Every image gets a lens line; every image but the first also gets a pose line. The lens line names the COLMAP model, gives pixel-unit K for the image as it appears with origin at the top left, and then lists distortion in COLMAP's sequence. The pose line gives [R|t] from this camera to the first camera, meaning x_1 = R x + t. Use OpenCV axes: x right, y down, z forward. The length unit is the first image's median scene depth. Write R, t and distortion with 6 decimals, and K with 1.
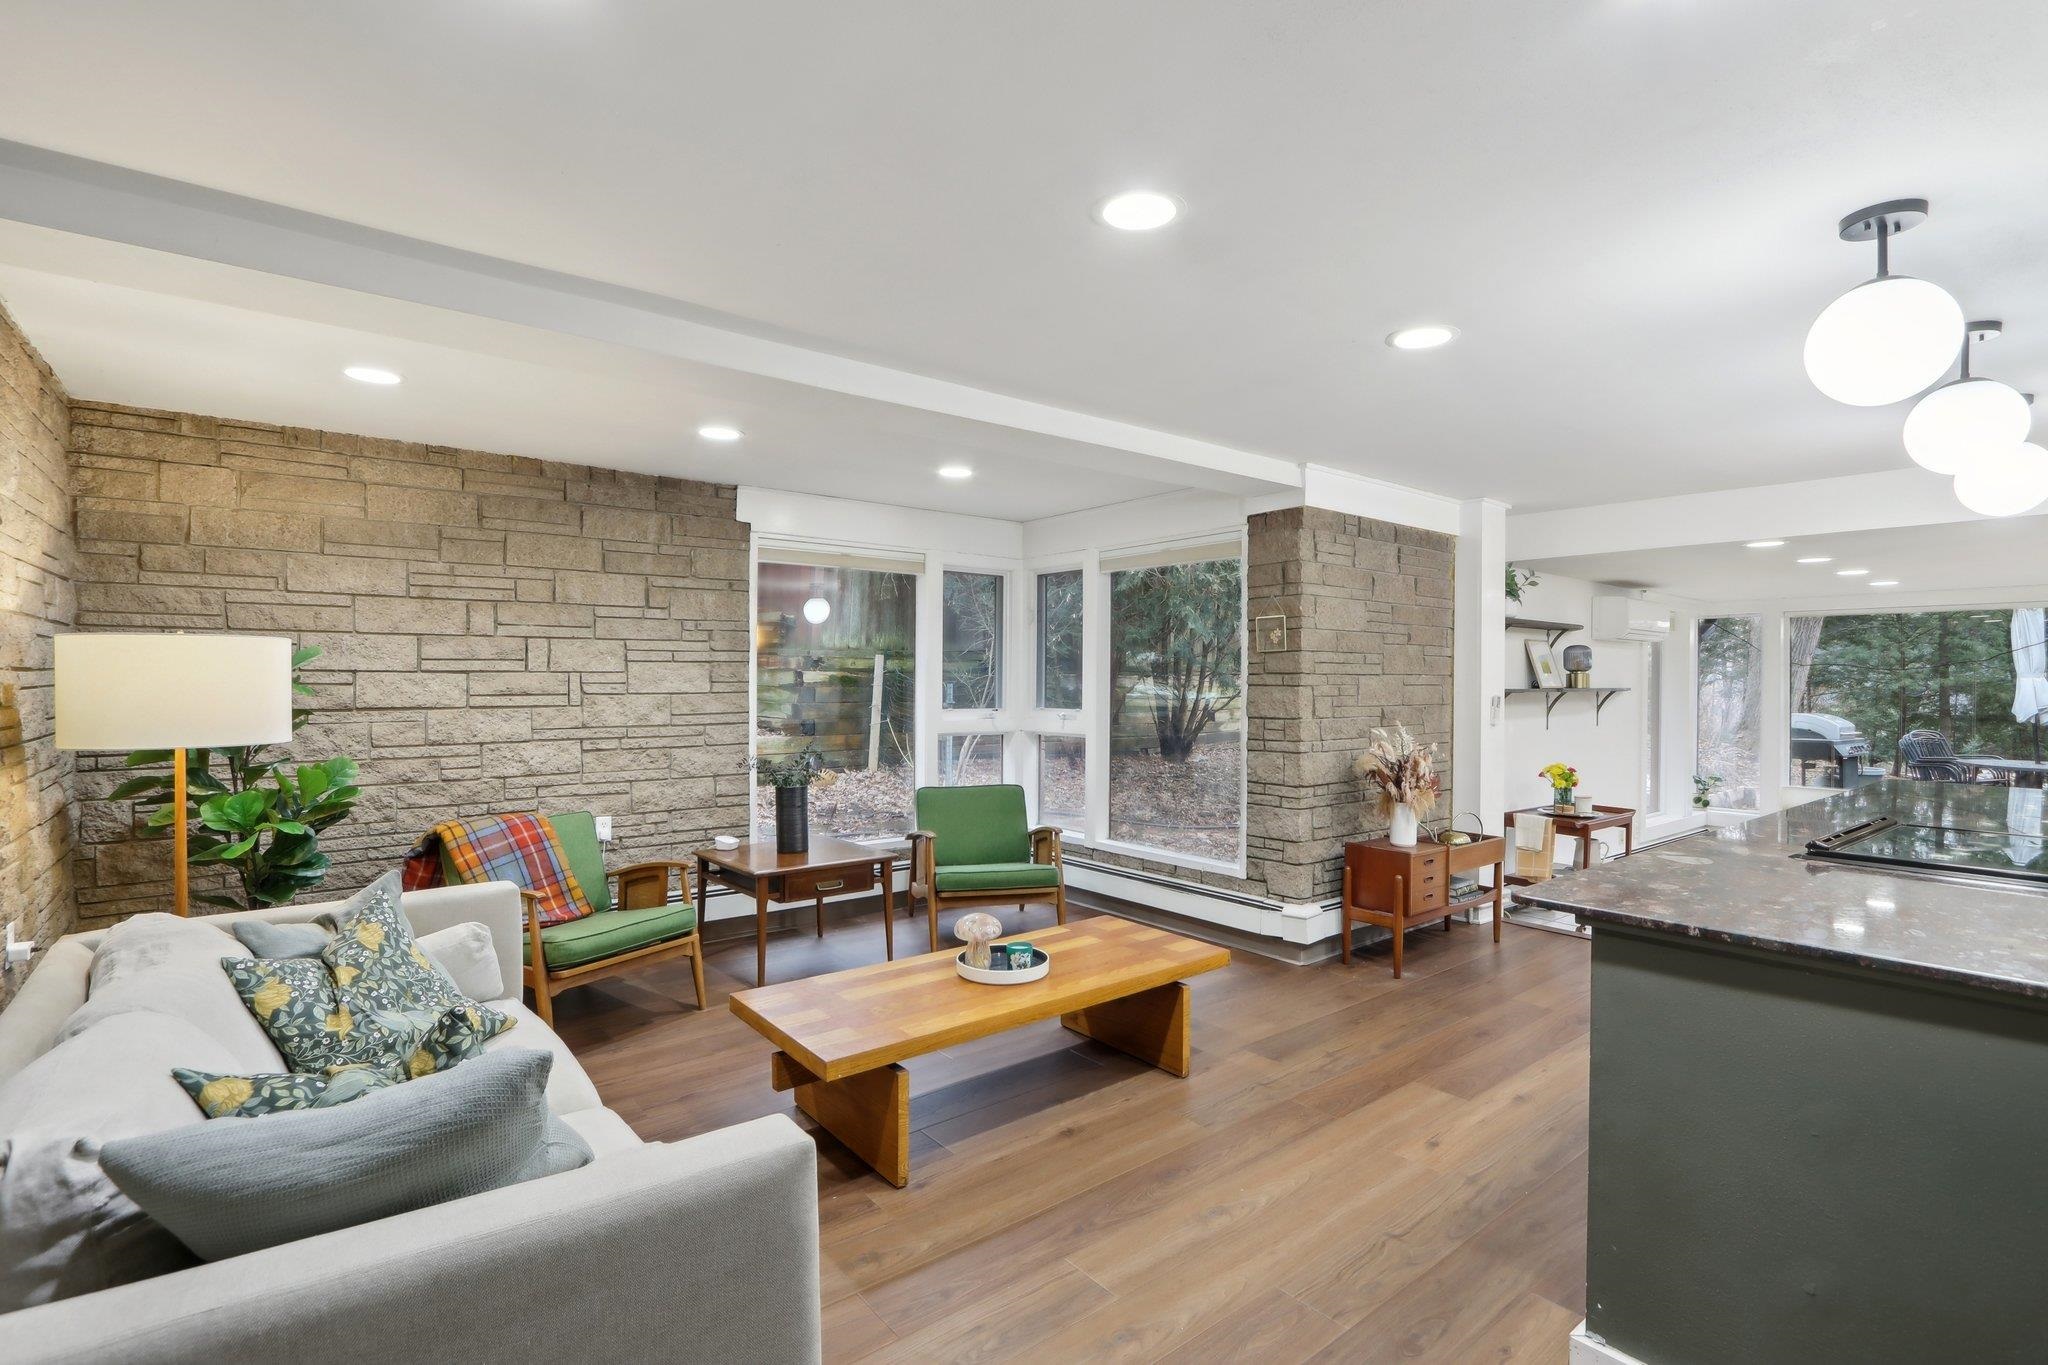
lens RADIAL K [[952.5, 0, 1014.2], [0, 952.5, 684.3], [0, 0, 1]] dist [-0.012383, -0.000009]
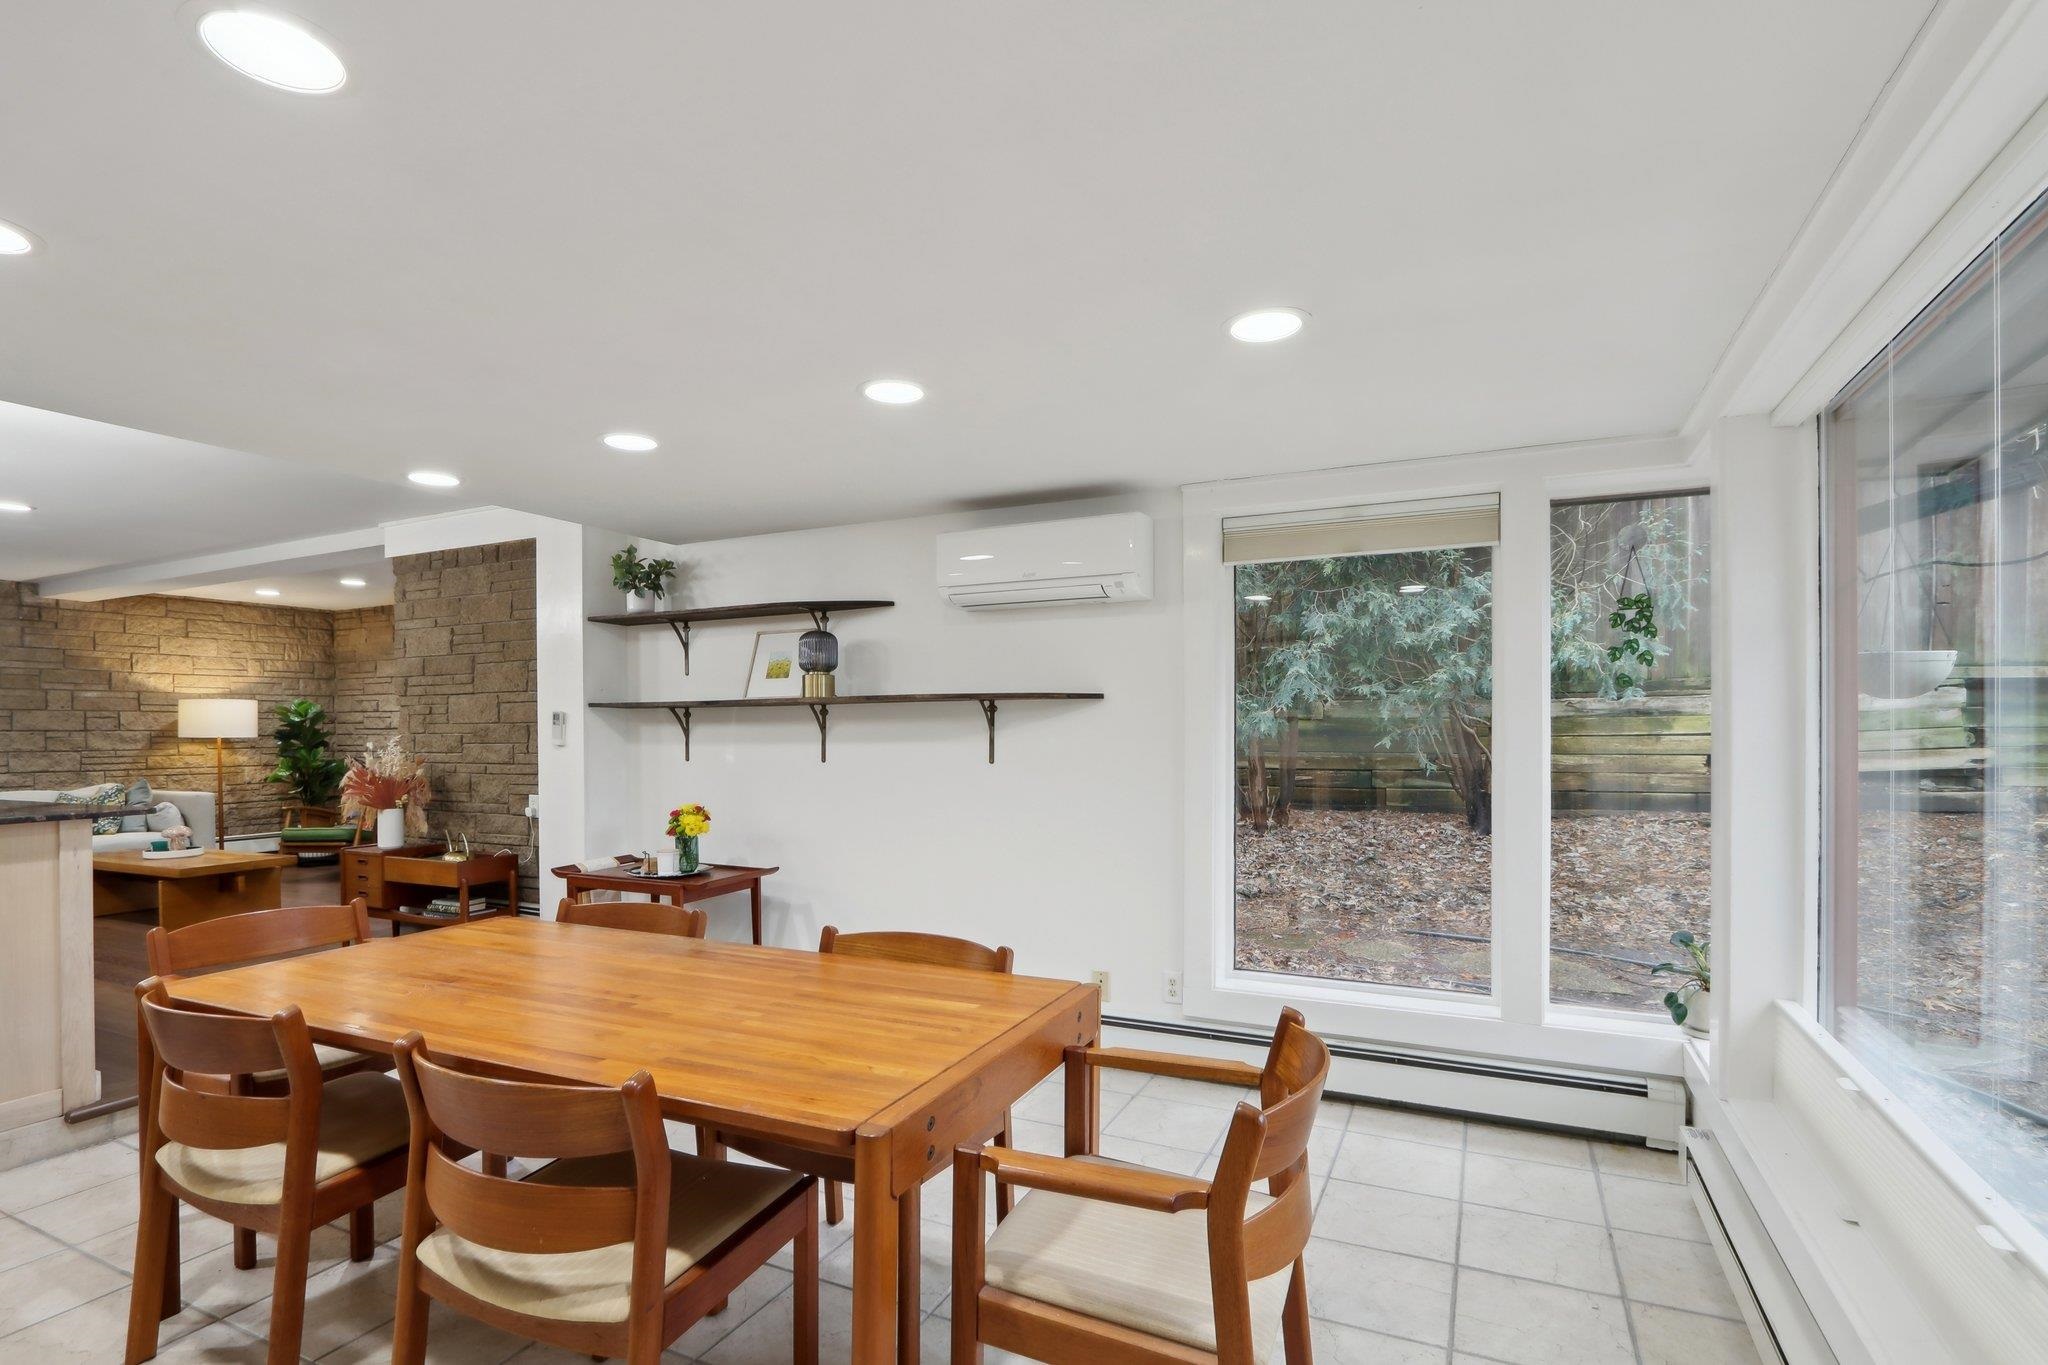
lens RADIAL K [[980.7, 0, 1020.9], [0, 980.7, 729.8], [0, 0, 1]] dist [-0.010457, 0.001161]
pose [[0.434611, -0.005919, -0.900599, 1.771146], [0.005302, 0.999978, -0.004014, 0.040942], [0.900603, -0.003030, 0.434633, 1.177901]]
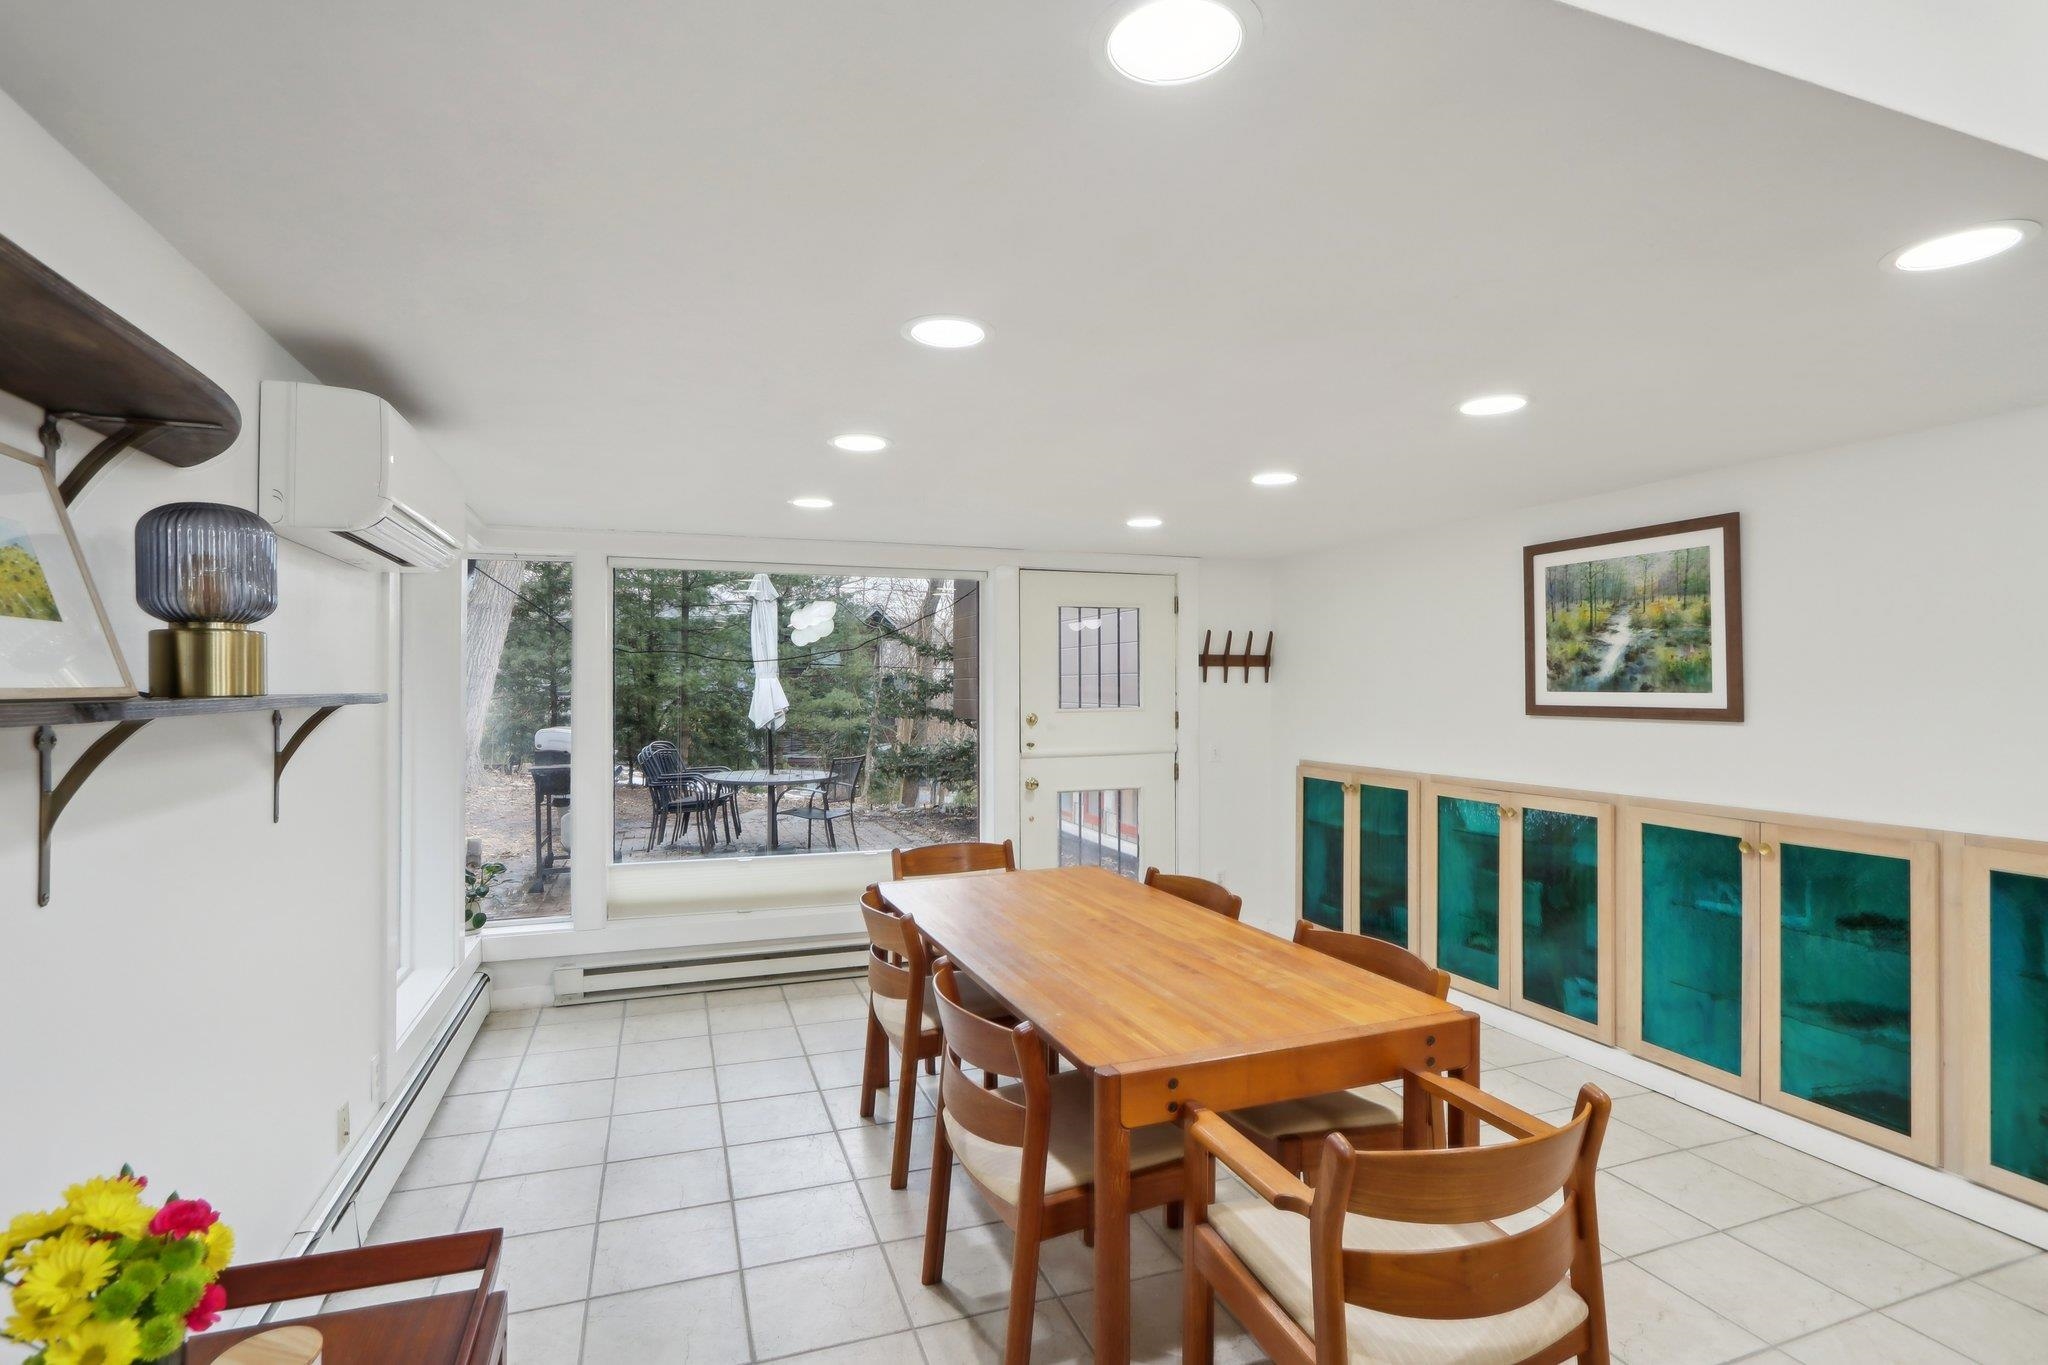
lens RADIAL K [[966.1, 0, 993.3], [0, 966.1, 658.2], [0, 0, 1]] dist [-0.012444, 0.000238]
pose [[0.334722, 0.024953, 0.941986, 0.623547], [0.005896, 0.999574, -0.028573, 0.003660], [-0.942298, 0.015118, 0.334432, 1.055090]]
